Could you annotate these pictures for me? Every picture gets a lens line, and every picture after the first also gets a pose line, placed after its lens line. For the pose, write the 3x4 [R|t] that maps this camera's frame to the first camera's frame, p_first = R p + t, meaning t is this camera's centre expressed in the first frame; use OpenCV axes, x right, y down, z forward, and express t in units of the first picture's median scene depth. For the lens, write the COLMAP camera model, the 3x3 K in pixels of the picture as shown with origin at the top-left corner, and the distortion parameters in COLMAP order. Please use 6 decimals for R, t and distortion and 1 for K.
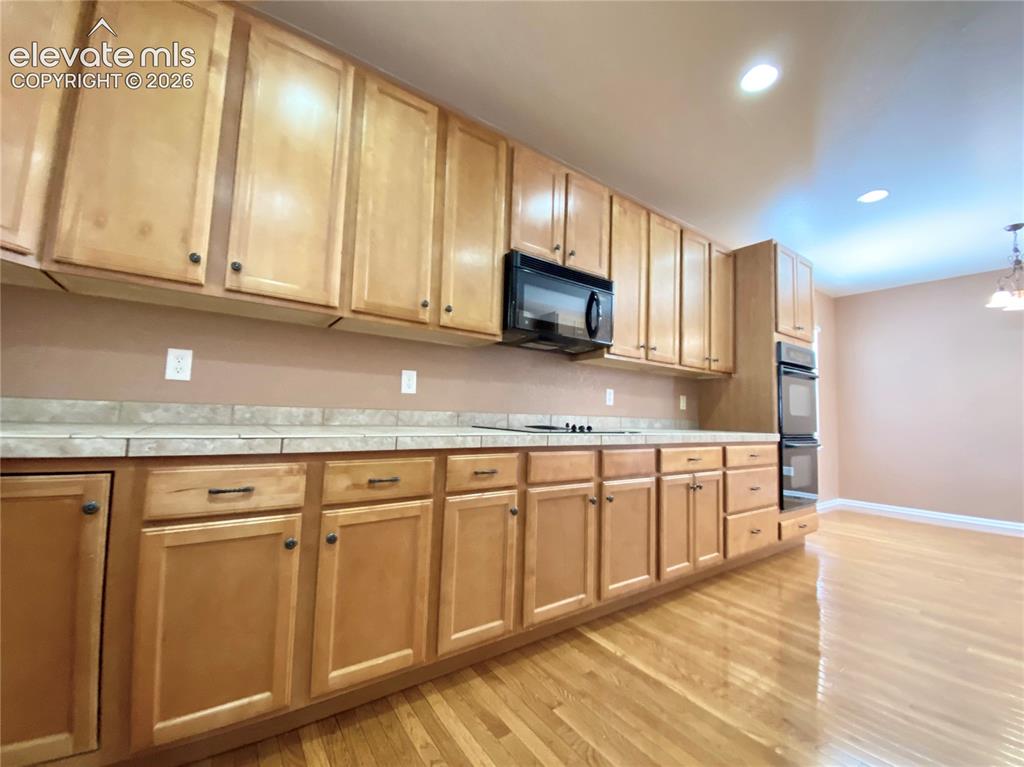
lens RADIAL K [[389.4, 0, 506.0], [0, 389.4, 398.6], [0, 0, 1]] dist [-0.000570, -0.000081]
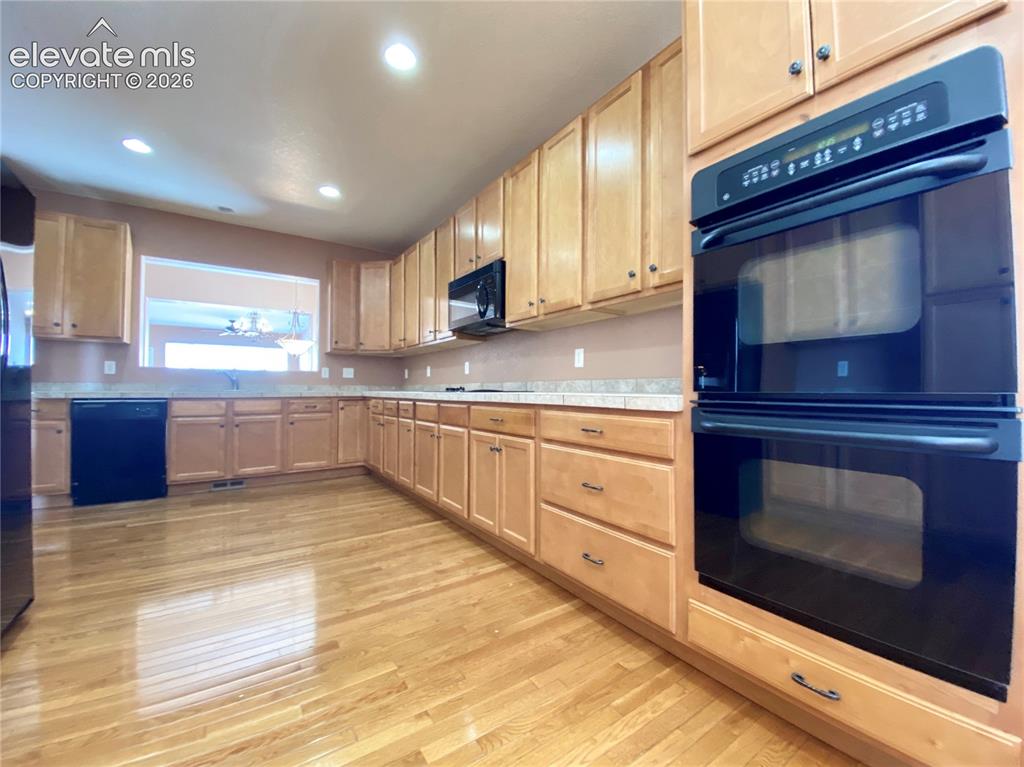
lens RADIAL K [[411.9, 0, 512.0], [0, 411.9, 383.5], [0, 0, 1]] dist [-0.000486, -0.000034]
pose [[0.017429, -0.038474, -0.999108, 1.342584], [0.066365, 0.997100, -0.037239, 0.109197], [0.997643, -0.065656, 0.019932, 0.946742]]
